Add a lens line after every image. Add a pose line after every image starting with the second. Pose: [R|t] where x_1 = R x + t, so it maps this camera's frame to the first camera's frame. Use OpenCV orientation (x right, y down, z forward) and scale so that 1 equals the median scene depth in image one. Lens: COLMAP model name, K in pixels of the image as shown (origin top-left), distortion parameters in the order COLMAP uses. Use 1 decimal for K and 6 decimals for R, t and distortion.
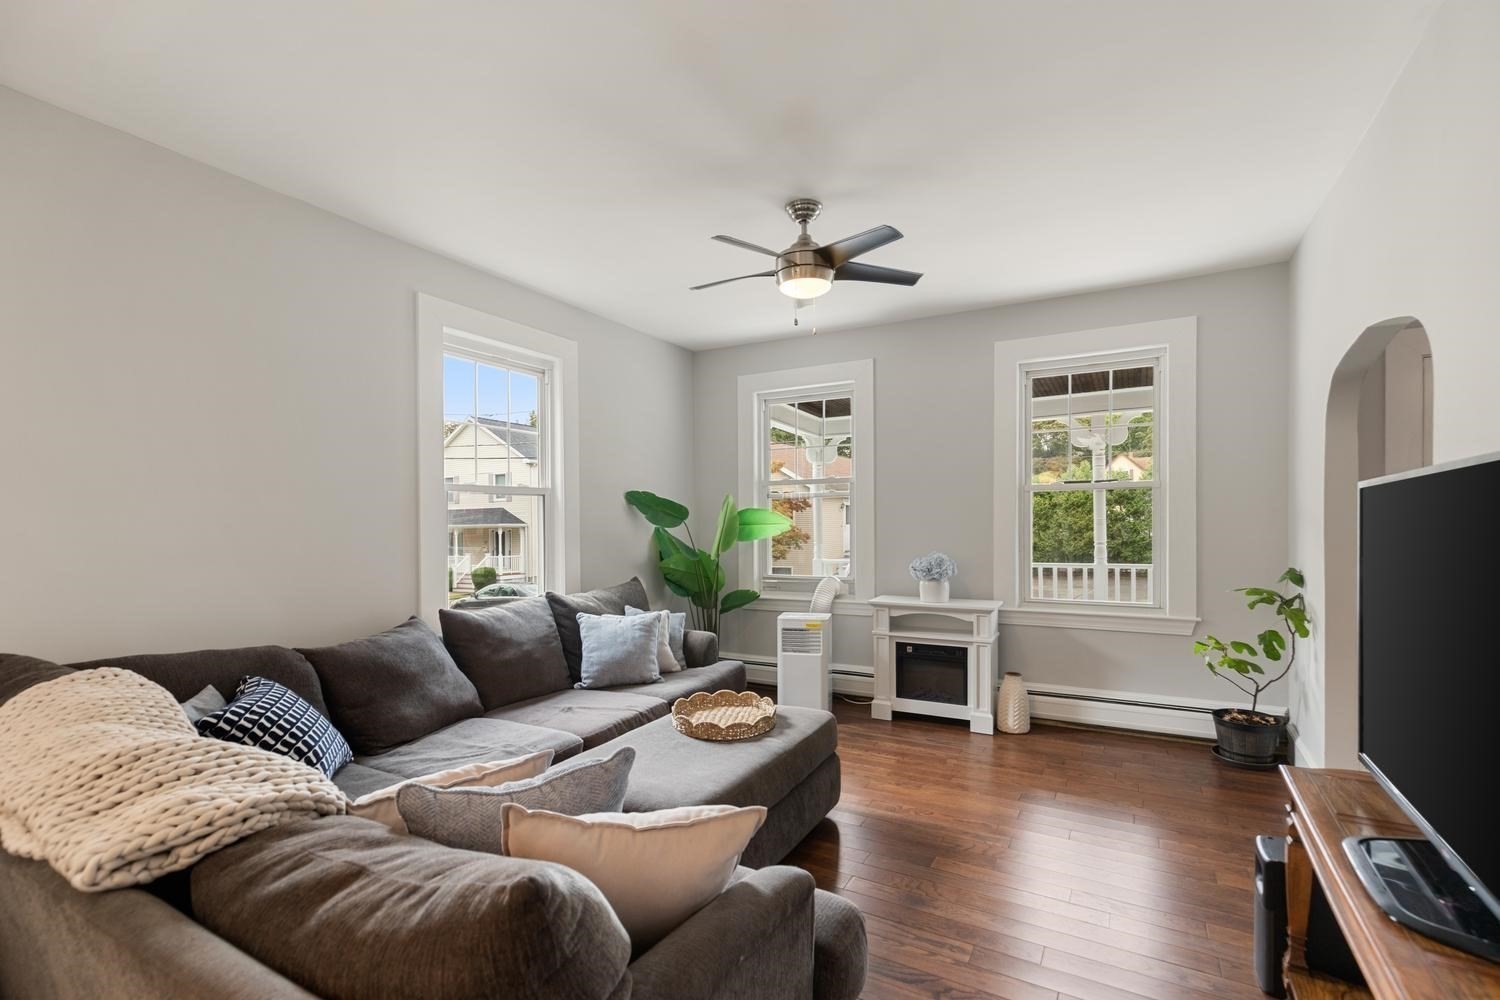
lens RADIAL K [[681.1, 0, 754.0], [0, 681.1, 536.6], [0, 0, 1]] dist [0.004858, 0.000202]
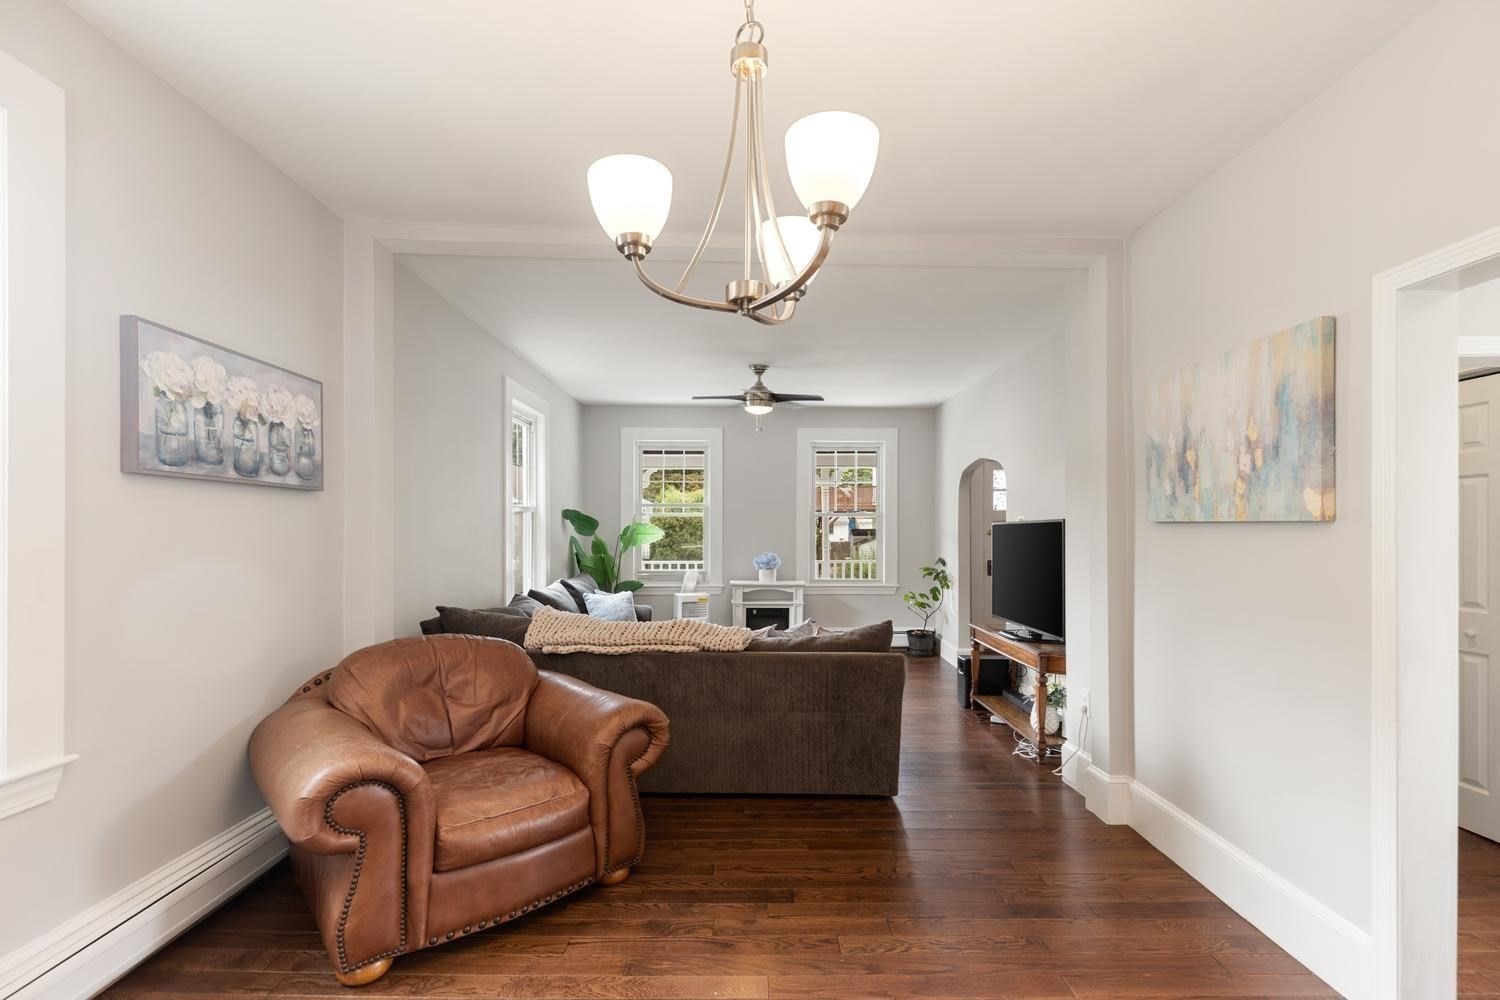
lens RADIAL K [[681.1, 0, 754.0], [0, 681.1, 536.6], [0, 0, 1]] dist [0.004858, 0.000202]
pose [[0.867057, 0.004300, 0.498190, -0.725756], [0.000925, 0.999947, -0.010241, 0.002395], [-0.498208, 0.009341, 0.867007, -0.513963]]
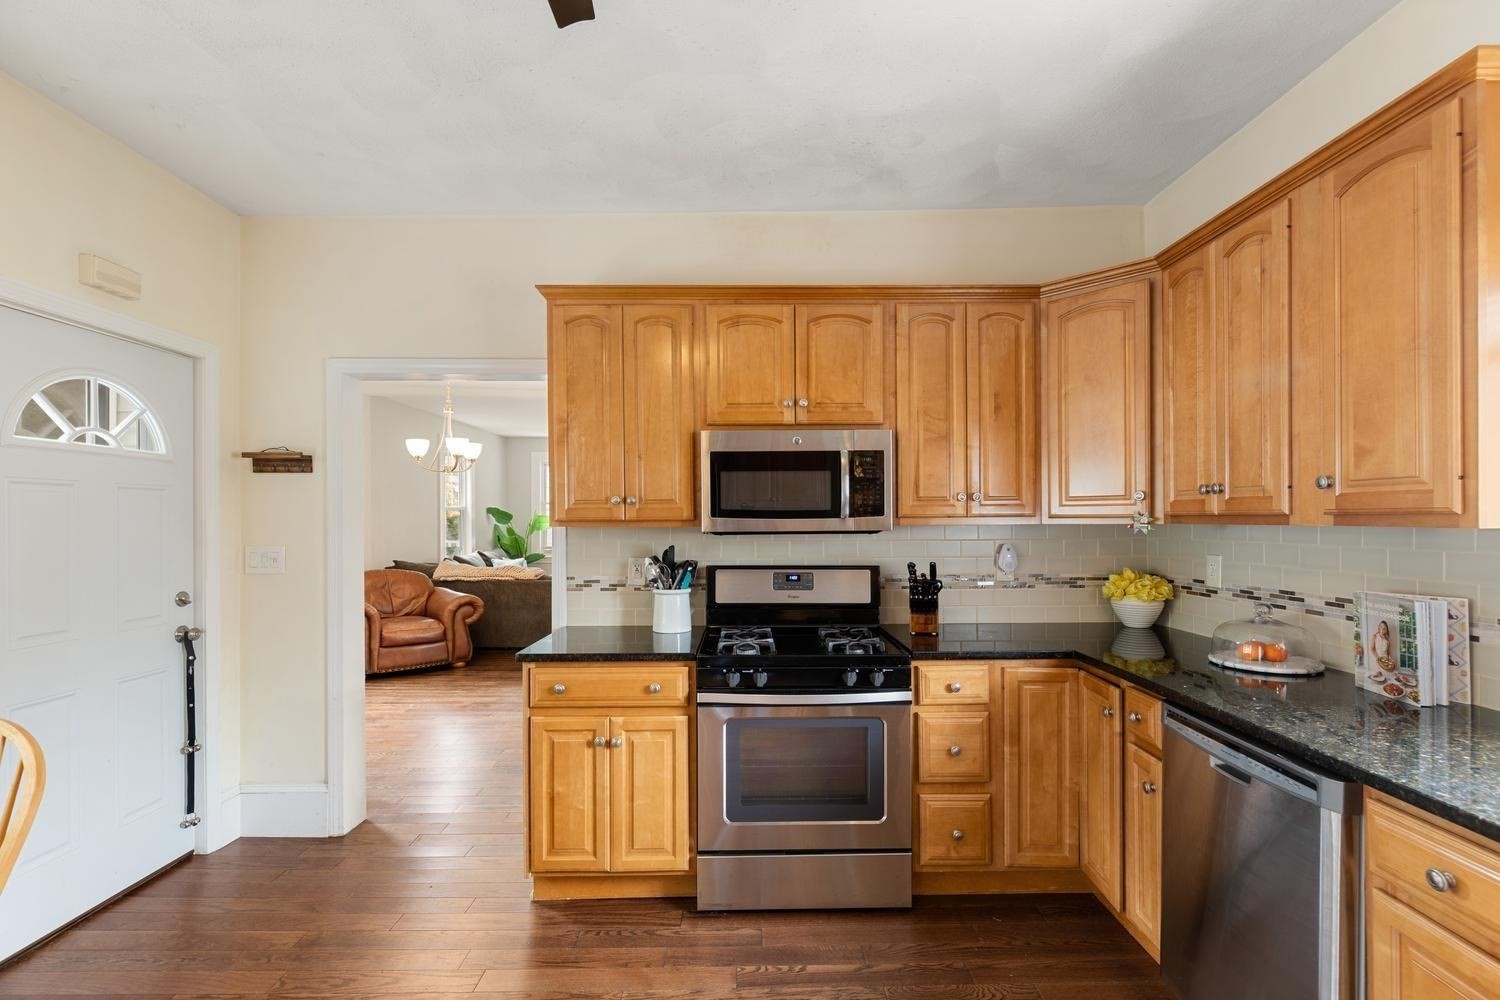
lens RADIAL K [[671.5, 0, 753.7], [0, 671.5, 520.3], [0, 0, 1]] dist [0.001744, 0.000081]
pose [[0.865768, 0.002518, 0.500438, -0.703352], [0.003257, 0.999938, -0.010666, -0.001588], [-0.500434, 0.010865, 0.865706, -1.718480]]
